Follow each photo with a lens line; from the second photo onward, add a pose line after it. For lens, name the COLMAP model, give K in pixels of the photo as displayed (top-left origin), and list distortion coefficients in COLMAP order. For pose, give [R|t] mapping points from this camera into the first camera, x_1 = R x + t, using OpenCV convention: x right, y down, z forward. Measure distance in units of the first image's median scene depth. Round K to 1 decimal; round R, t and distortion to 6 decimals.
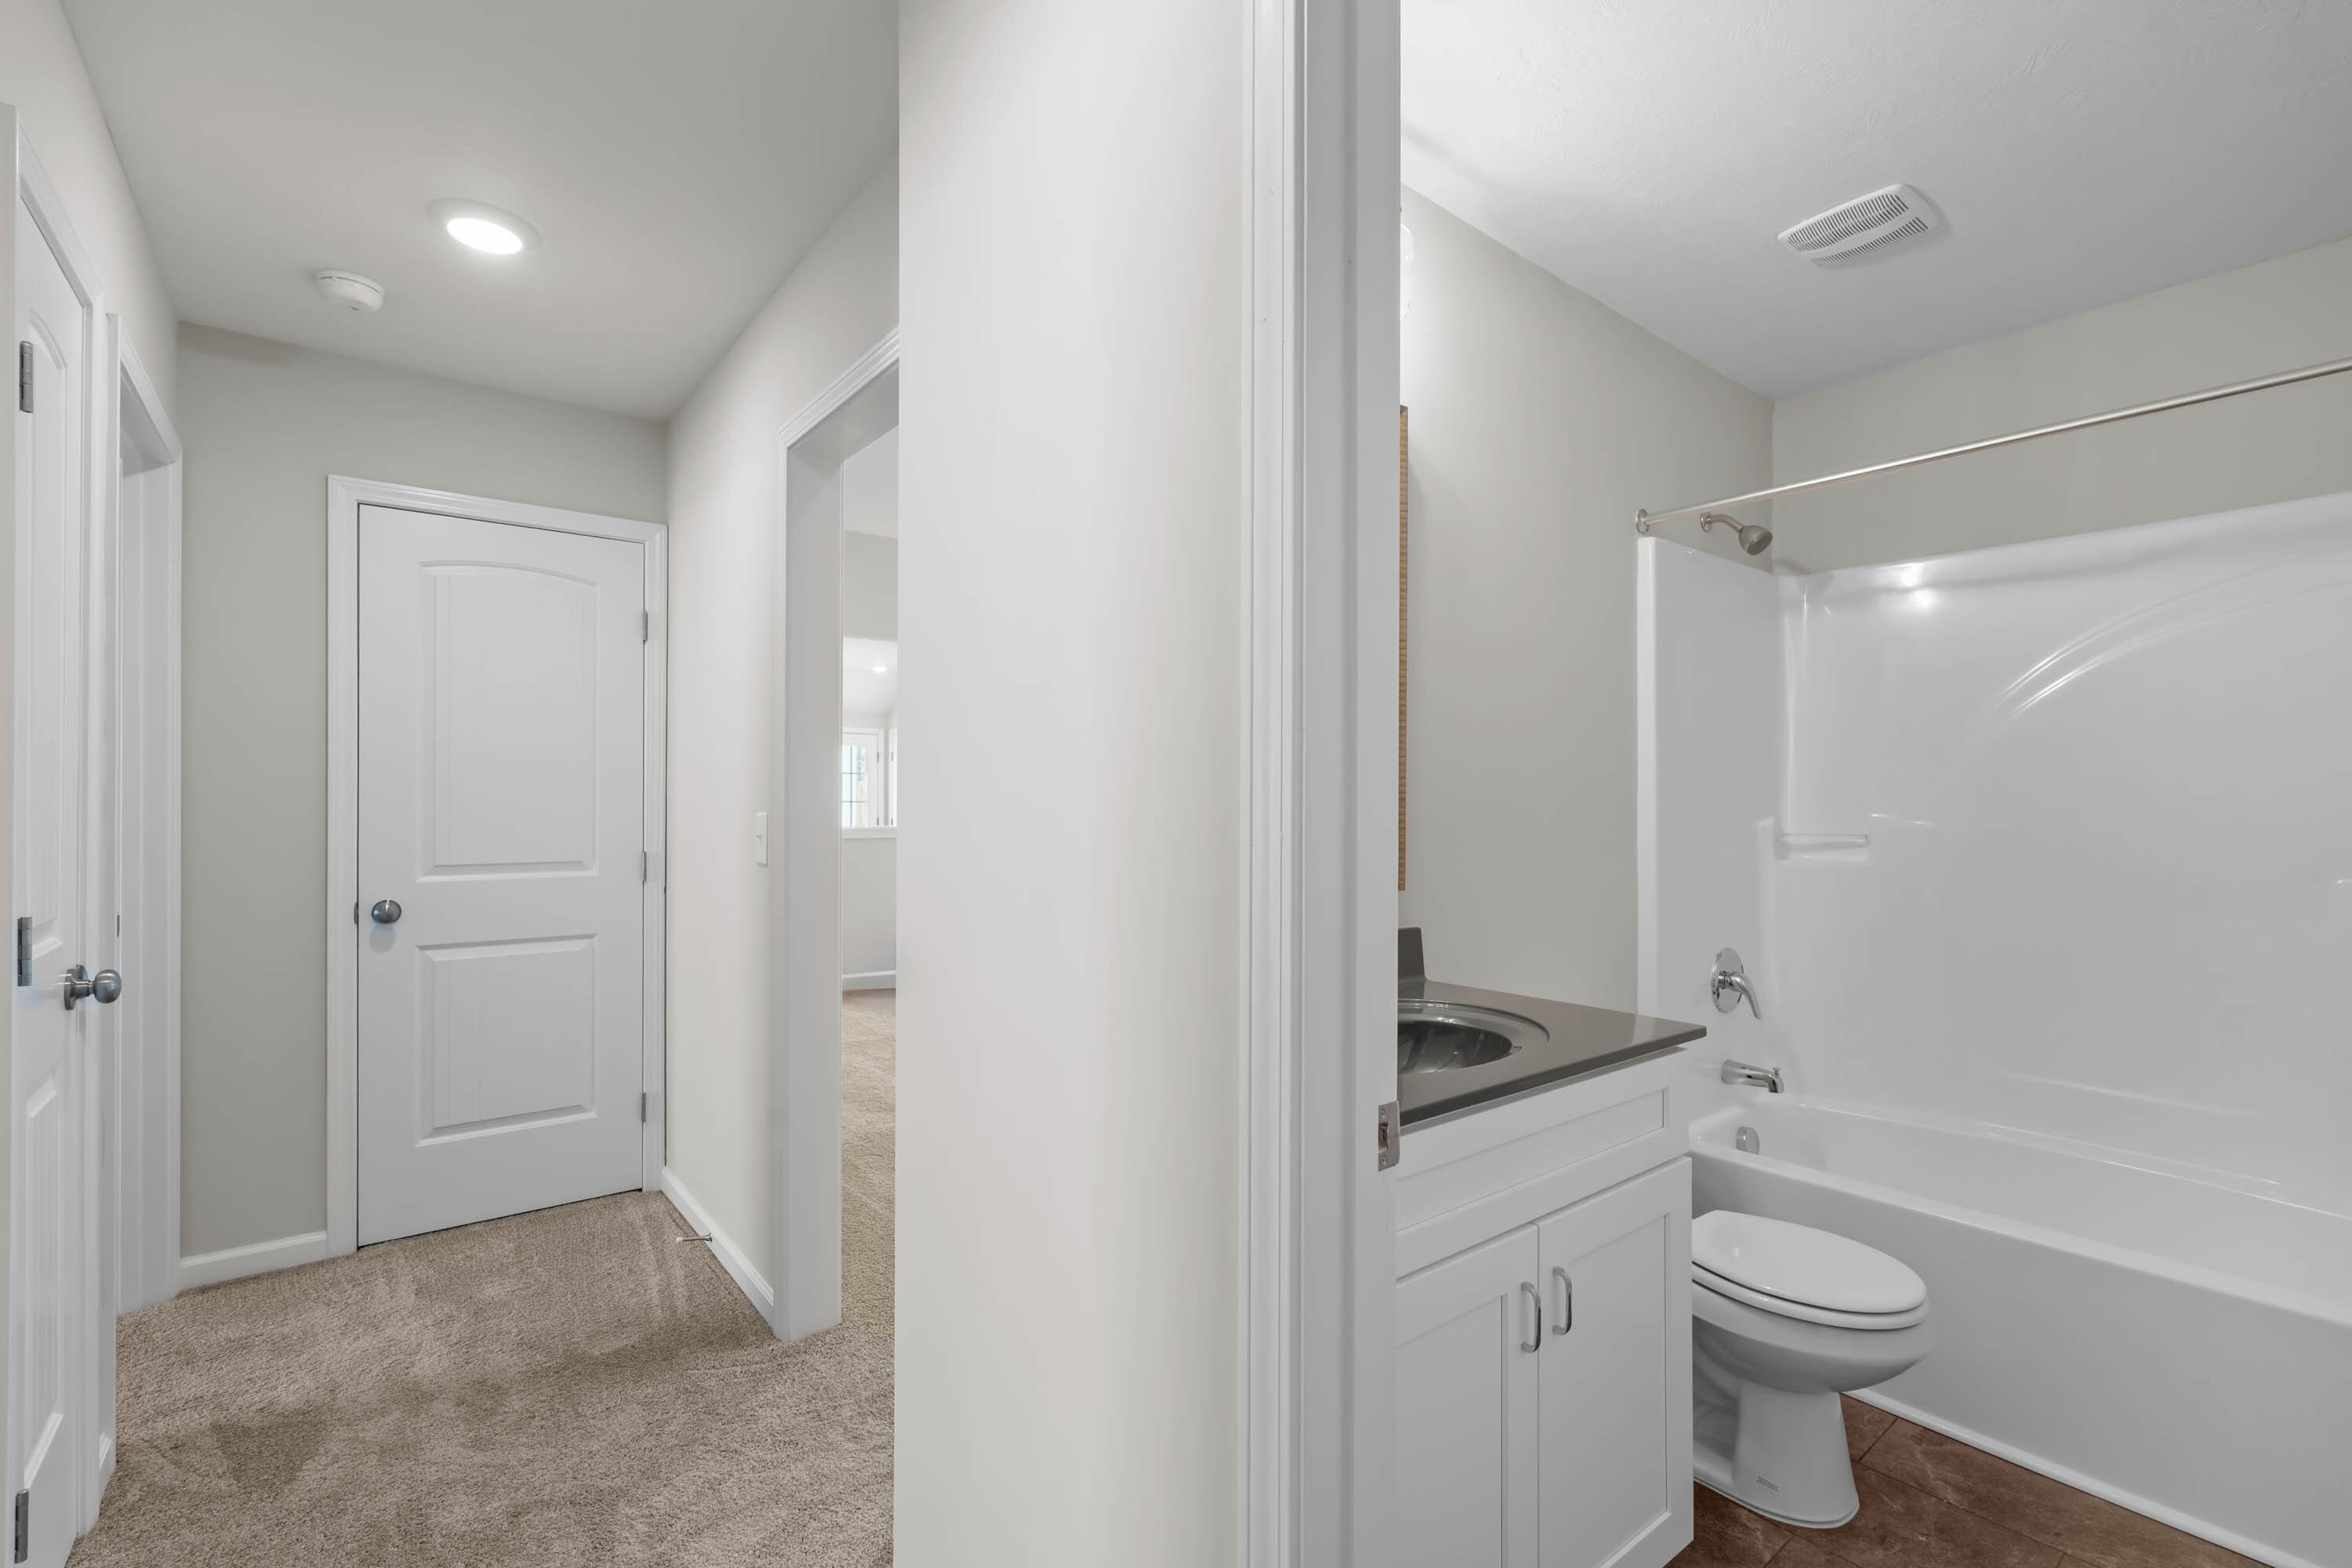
lens RADIAL K [[1027.4, 0, 1175.6], [0, 1027.4, 807.1], [0, 0, 1]] dist [-0.016033, 0.000006]
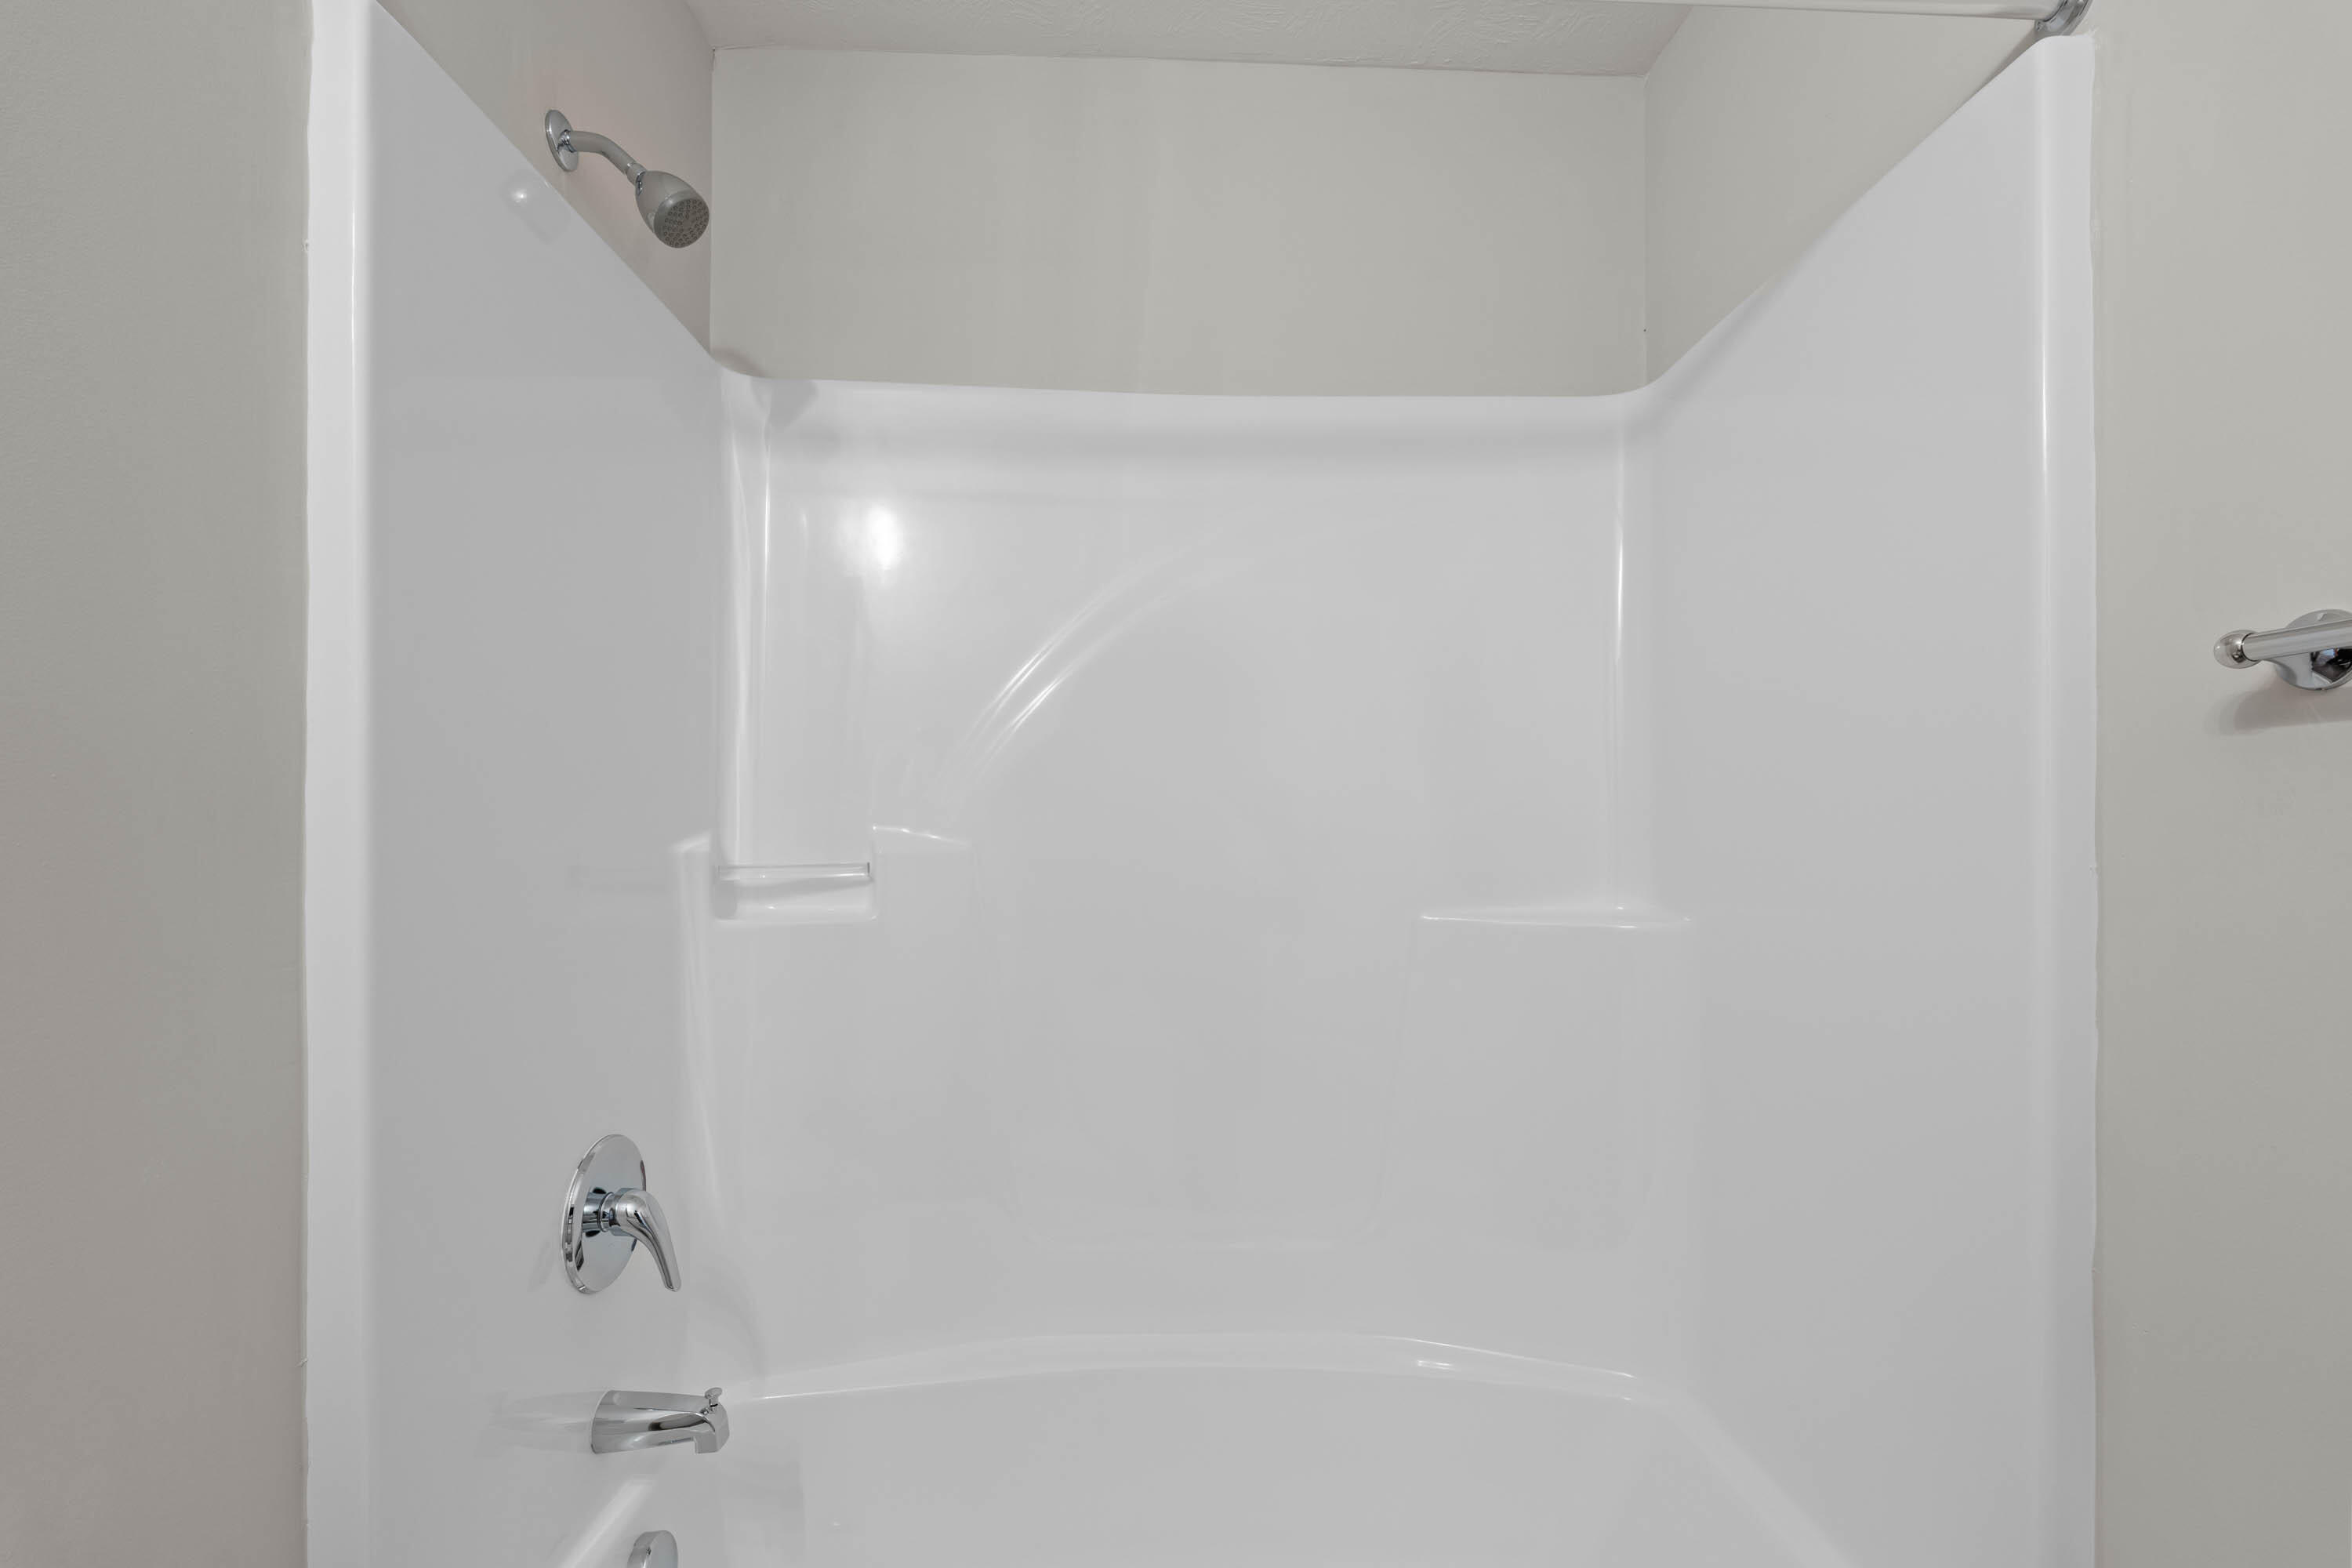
lens RADIAL K [[1088.6, 0, 1167.9], [0, 1088.6, 835.7], [0, 0, 1]] dist [0.003778, 0.000183]
pose [[0.603823, 0.005164, 0.797102, 0.318964], [0.003072, 0.999957, -0.008805, 0.017903], [-0.797113, 0.007765, 0.603781, 0.538152]]
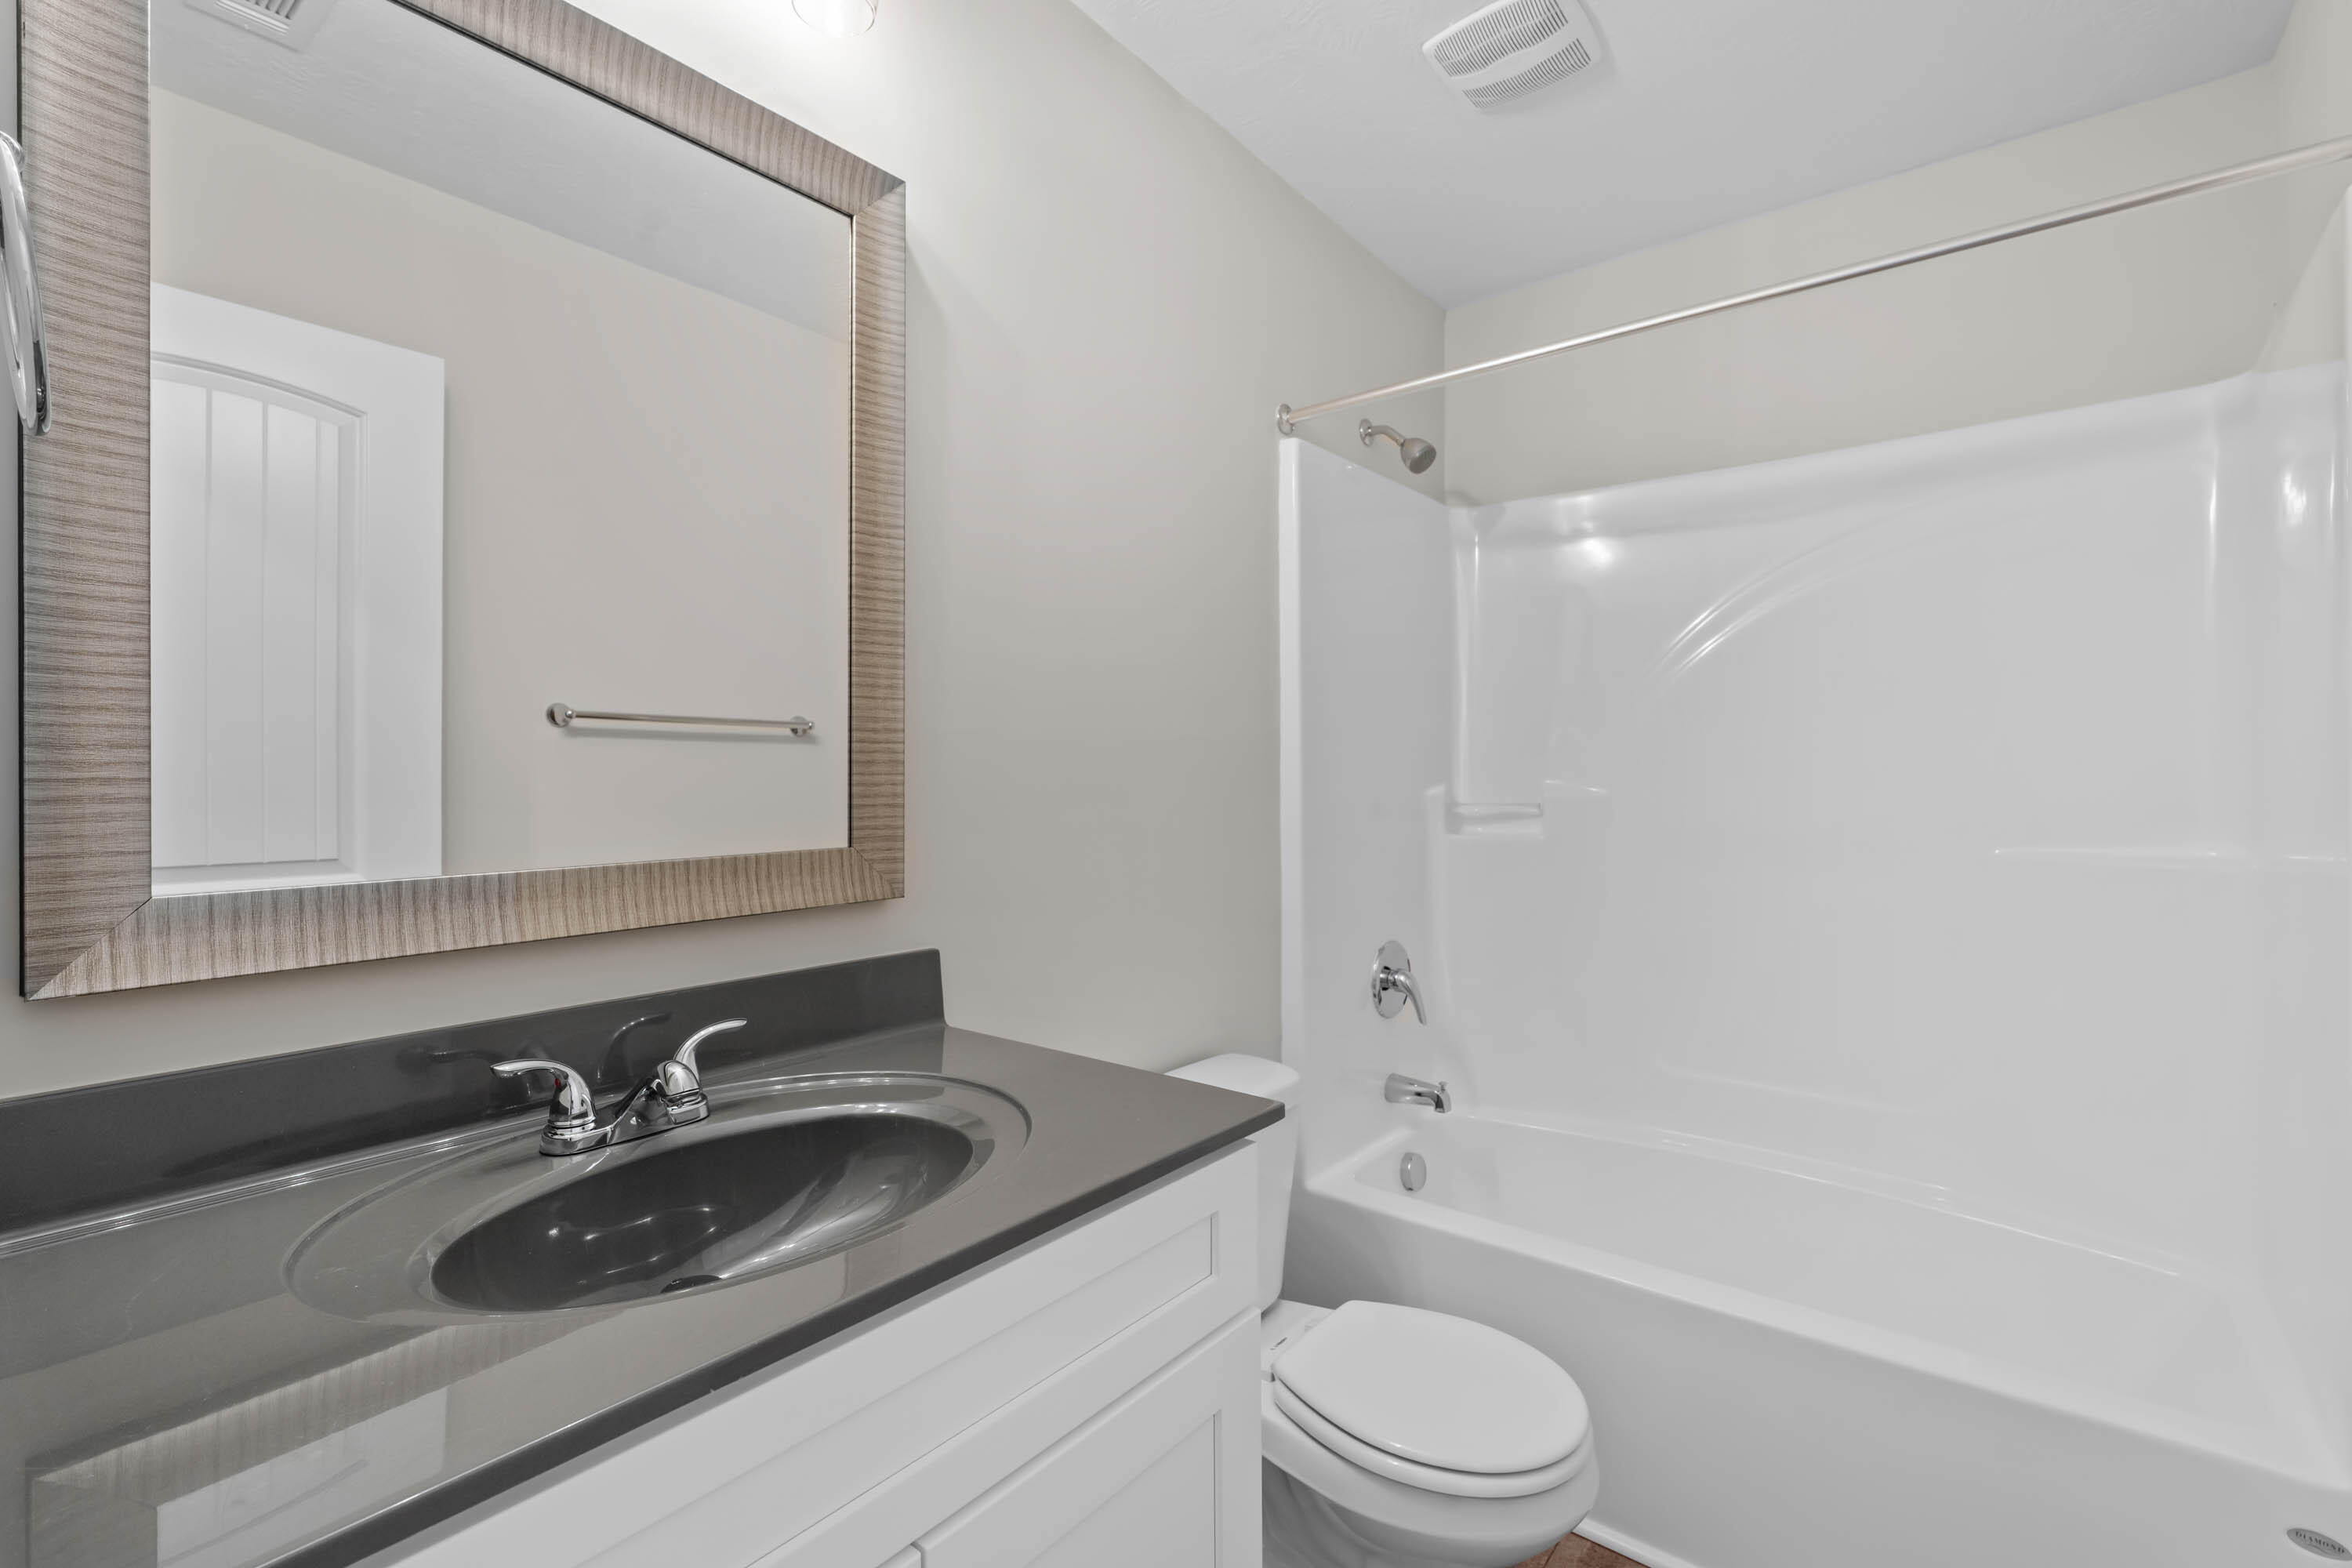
lens RADIAL K [[1050.1, 0, 1176.0], [0, 1050.1, 784.0], [0, 0, 1]] dist [-0.027062, -0.000139]
pose [[0.971496, -0.009249, 0.236875, 0.166749], [0.008054, 0.999949, 0.006012, 0.002569], [-0.236919, -0.003933, 0.971522, 0.208008]]
